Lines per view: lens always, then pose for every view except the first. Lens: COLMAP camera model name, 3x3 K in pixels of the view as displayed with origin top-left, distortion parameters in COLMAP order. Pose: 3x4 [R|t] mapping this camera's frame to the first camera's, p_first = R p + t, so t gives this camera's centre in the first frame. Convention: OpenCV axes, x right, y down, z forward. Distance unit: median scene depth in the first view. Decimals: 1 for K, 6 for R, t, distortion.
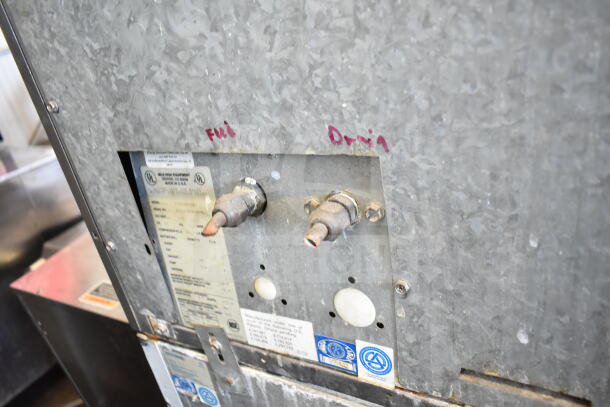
lens RADIAL K [[469.7, 0, 304.2], [0, 469.7, 203.1], [0, 0, 1]] dist [-0.014208, 0.006985]
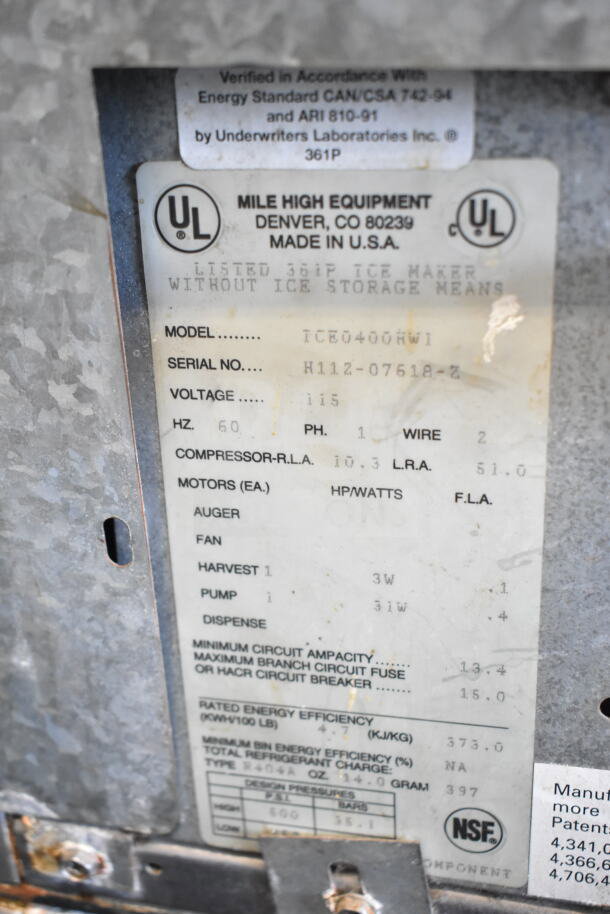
lens RADIAL K [[1164.0, 0, 305.3], [0, 1164.0, 457.4], [0, 0, 1]] dist [-0.020563, 0.000000]
pose [[0.953834, -0.010280, 0.300159, -0.435473], [0.001941, 0.999604, 0.028064, 0.043514], [-0.300329, -0.026186, 0.953476, 0.449114]]
